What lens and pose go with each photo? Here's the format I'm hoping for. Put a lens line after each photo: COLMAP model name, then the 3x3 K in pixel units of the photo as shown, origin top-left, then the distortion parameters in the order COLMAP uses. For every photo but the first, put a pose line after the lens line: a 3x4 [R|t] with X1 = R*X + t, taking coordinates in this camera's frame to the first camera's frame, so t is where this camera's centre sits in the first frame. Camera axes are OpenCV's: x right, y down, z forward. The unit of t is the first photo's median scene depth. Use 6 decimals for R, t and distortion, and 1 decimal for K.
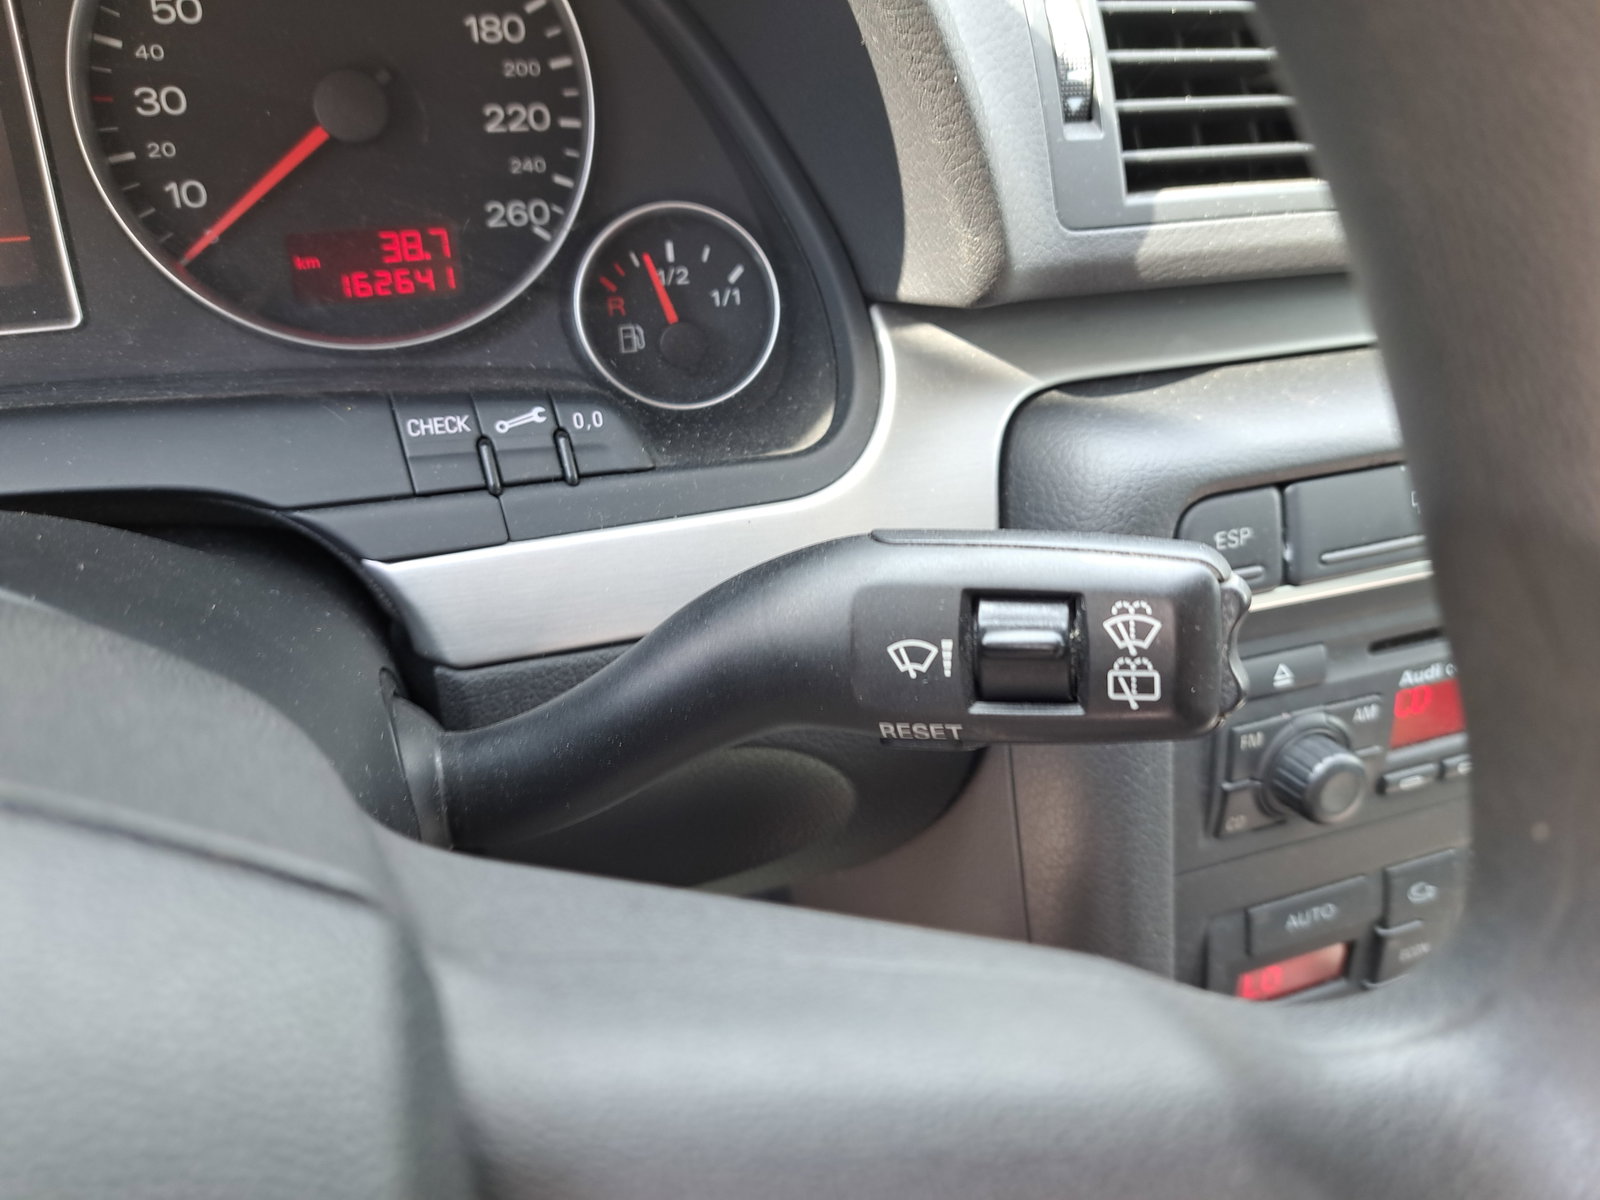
lens RADIAL K [[1231.0, 0, 796.7], [0, 1231.0, 596.0], [0, 0, 1]] dist [-0.002182, -0.012157]
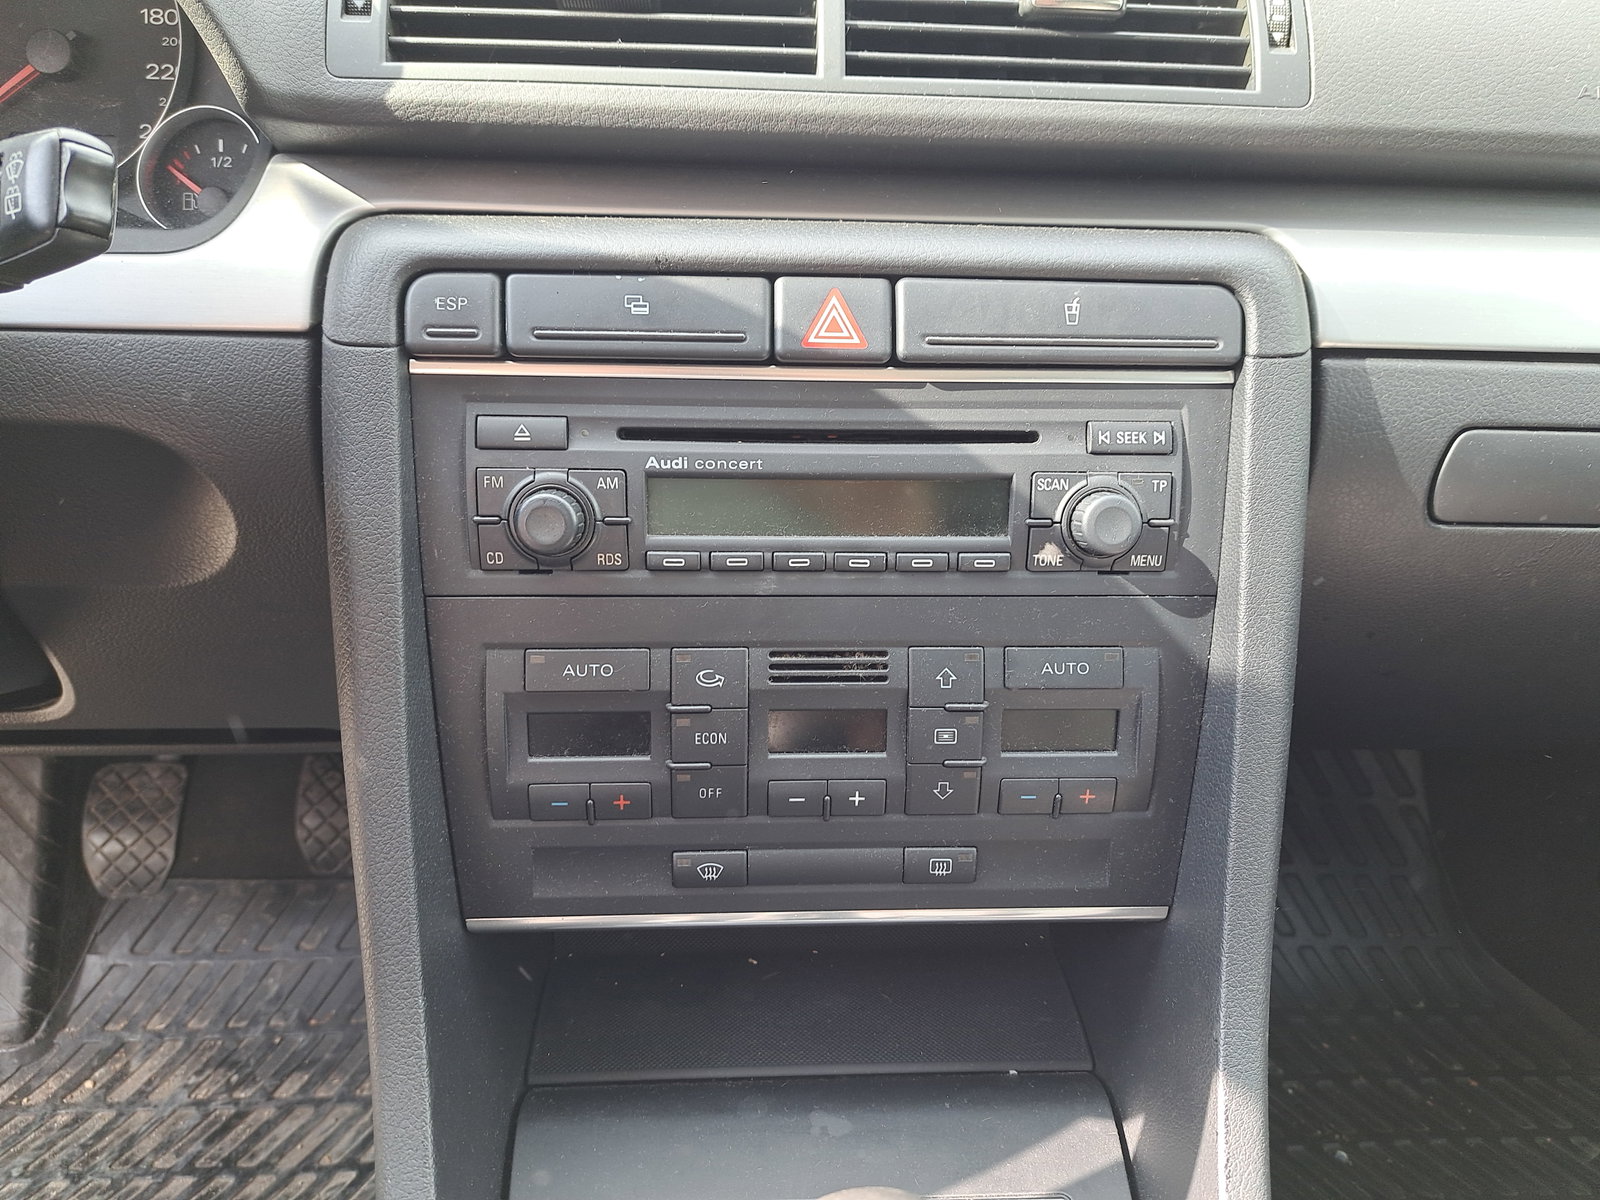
lens RADIAL K [[1179.6, 0, 824.0], [0, 1179.6, 599.9], [0, 0, 1]] dist [0.001292, -0.008016]
pose [[0.965394, 0.098399, -0.241518, 1.096043], [-0.147870, 0.969365, -0.196128, 0.465233], [0.214821, 0.225054, 0.950370, -0.081692]]
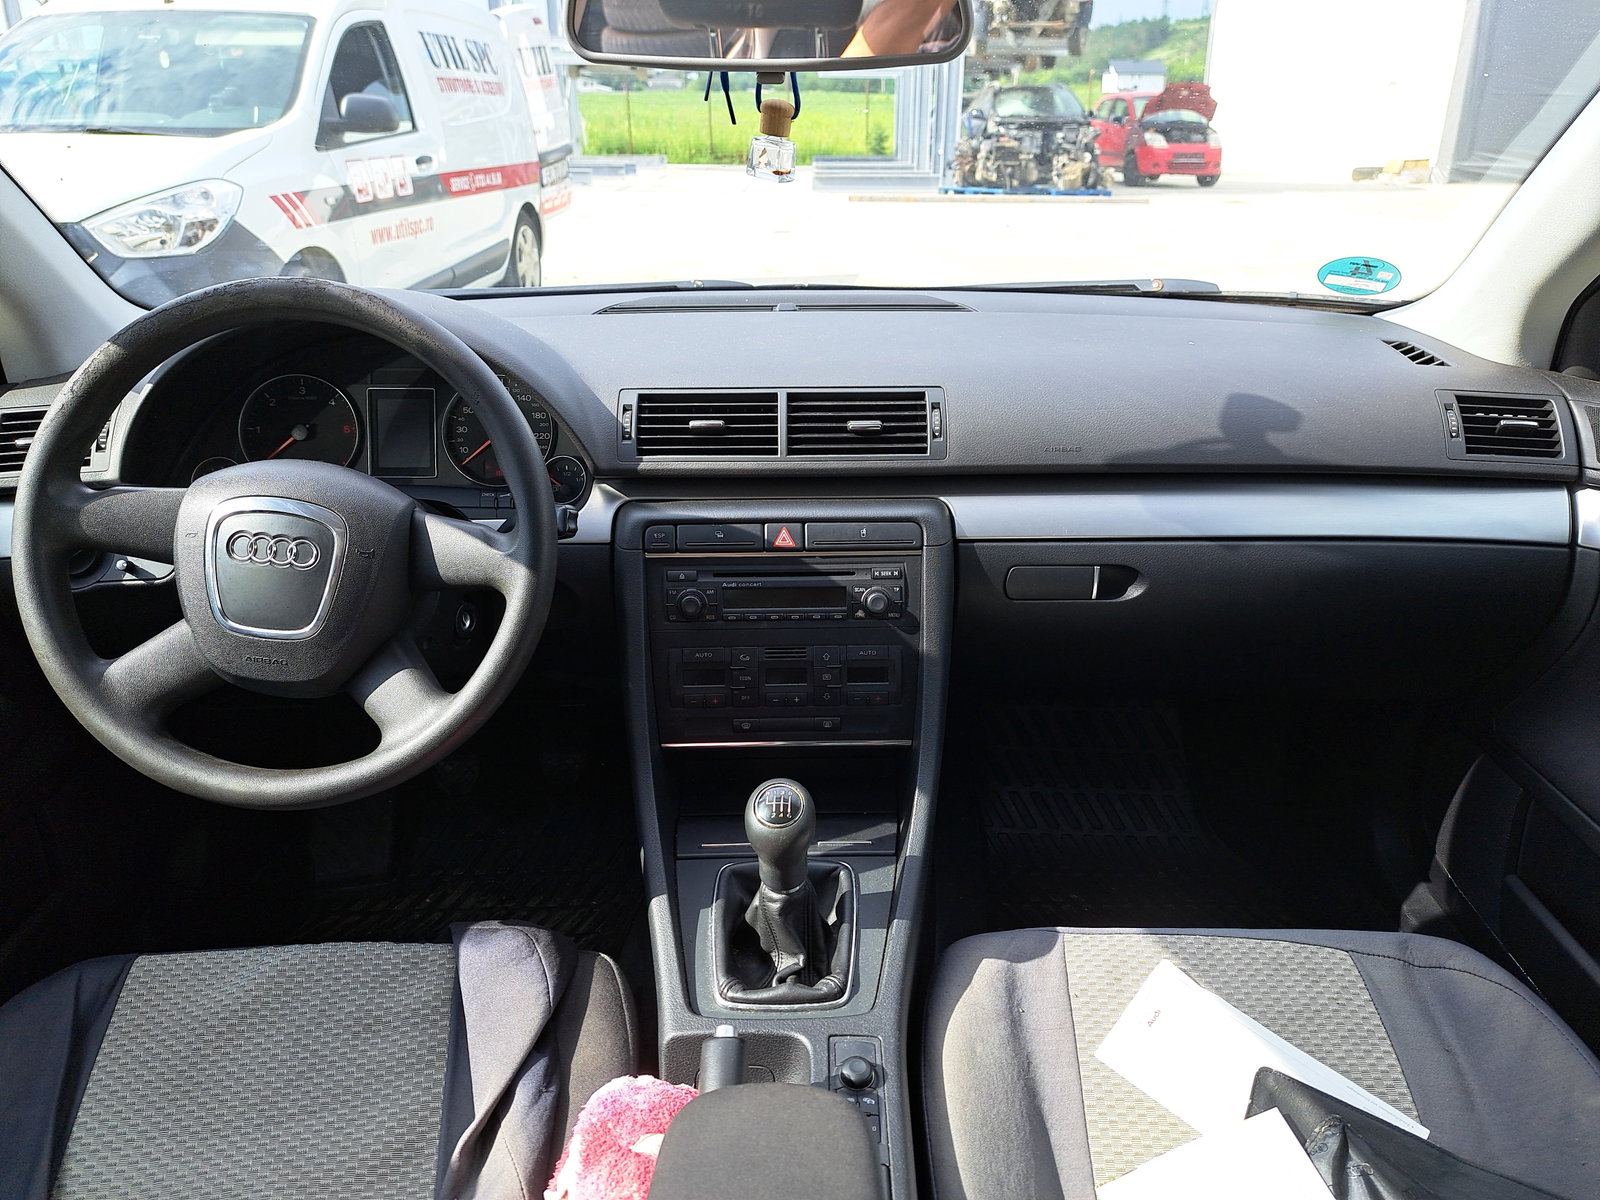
lens RADIAL K [[1179.6, 0, 824.0], [0, 1179.6, 599.9], [0, 0, 1]] dist [0.001292, -0.008016]
pose [[0.950400, 0.073260, -0.302279, 2.102155], [-0.146105, 0.963120, -0.225949, 0.983872], [0.274578, 0.258906, 0.926053, -2.482835]]
